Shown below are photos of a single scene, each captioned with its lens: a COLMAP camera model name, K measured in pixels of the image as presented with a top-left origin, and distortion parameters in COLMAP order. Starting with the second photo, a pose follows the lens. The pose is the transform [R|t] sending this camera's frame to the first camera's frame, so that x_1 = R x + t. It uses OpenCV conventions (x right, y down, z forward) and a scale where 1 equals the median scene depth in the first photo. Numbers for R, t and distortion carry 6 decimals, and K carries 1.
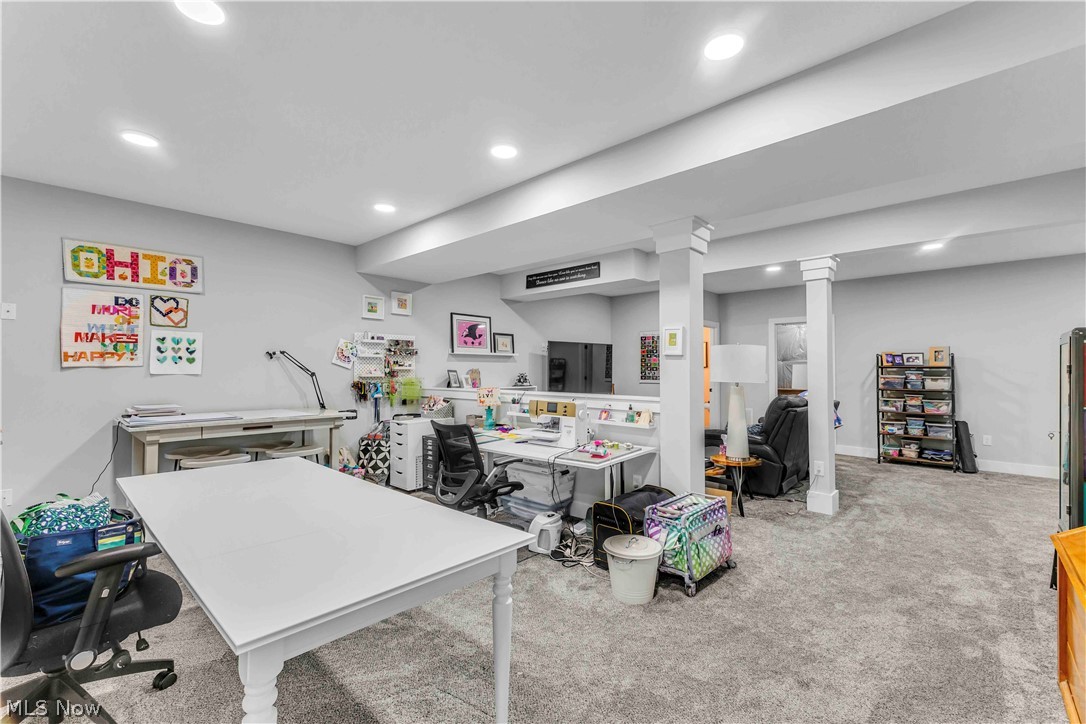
lens RADIAL K [[466.5, 0, 542.9], [0, 466.5, 364.2], [0, 0, 1]] dist [0.000215, -0.000087]
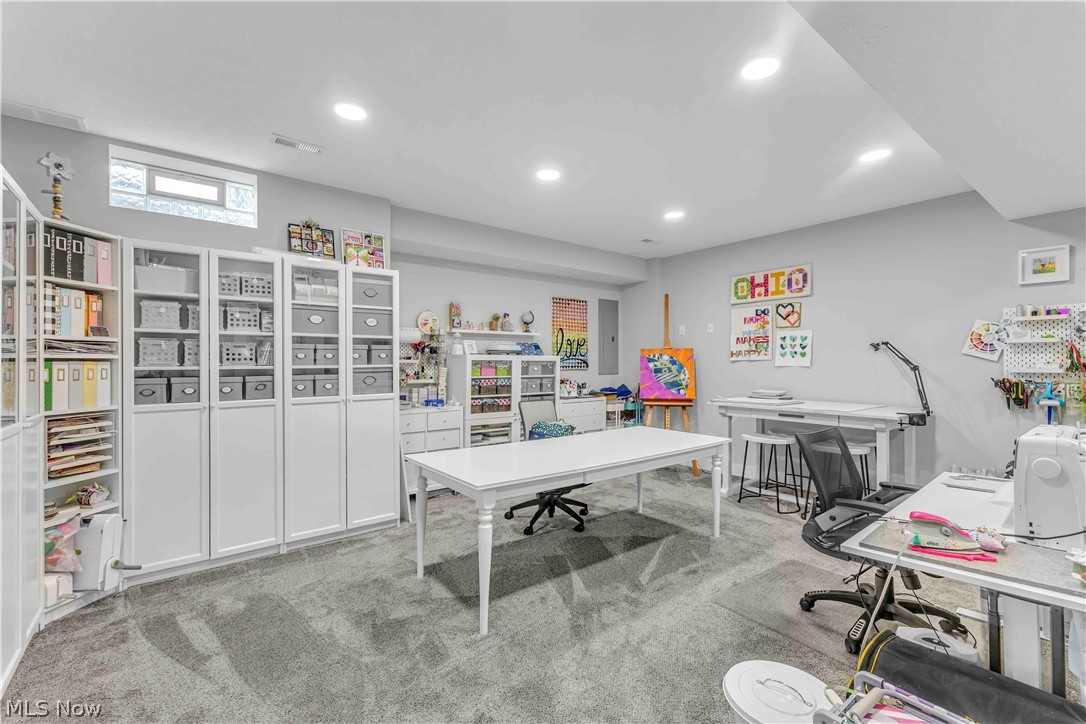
lens RADIAL K [[466.5, 0, 545.4], [0, 466.5, 360.7], [0, 0, 1]] dist [0.000215, -0.000087]
pose [[-0.157559, -0.005900, -0.987492, 0.514191], [0.012753, 0.999887, -0.008009, 0.008614], [0.987427, -0.013856, -0.157466, 0.566563]]
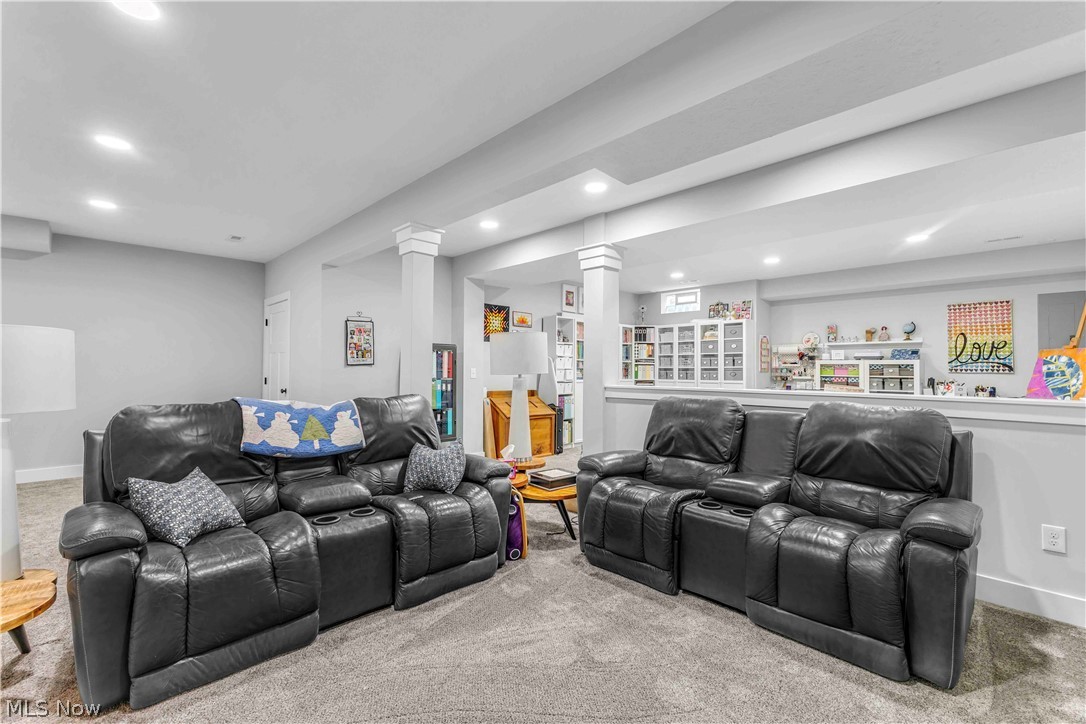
lens RADIAL K [[446.6, 0, 545.7], [0, 446.6, 367.3], [0, 0, 1]] dist [-0.000017, -0.000011]
pose [[-0.998857, -0.007337, 0.047225, 0.332178], [-0.008082, 0.999846, -0.015599, 0.044813], [-0.047103, -0.015963, -0.998762, 2.026479]]
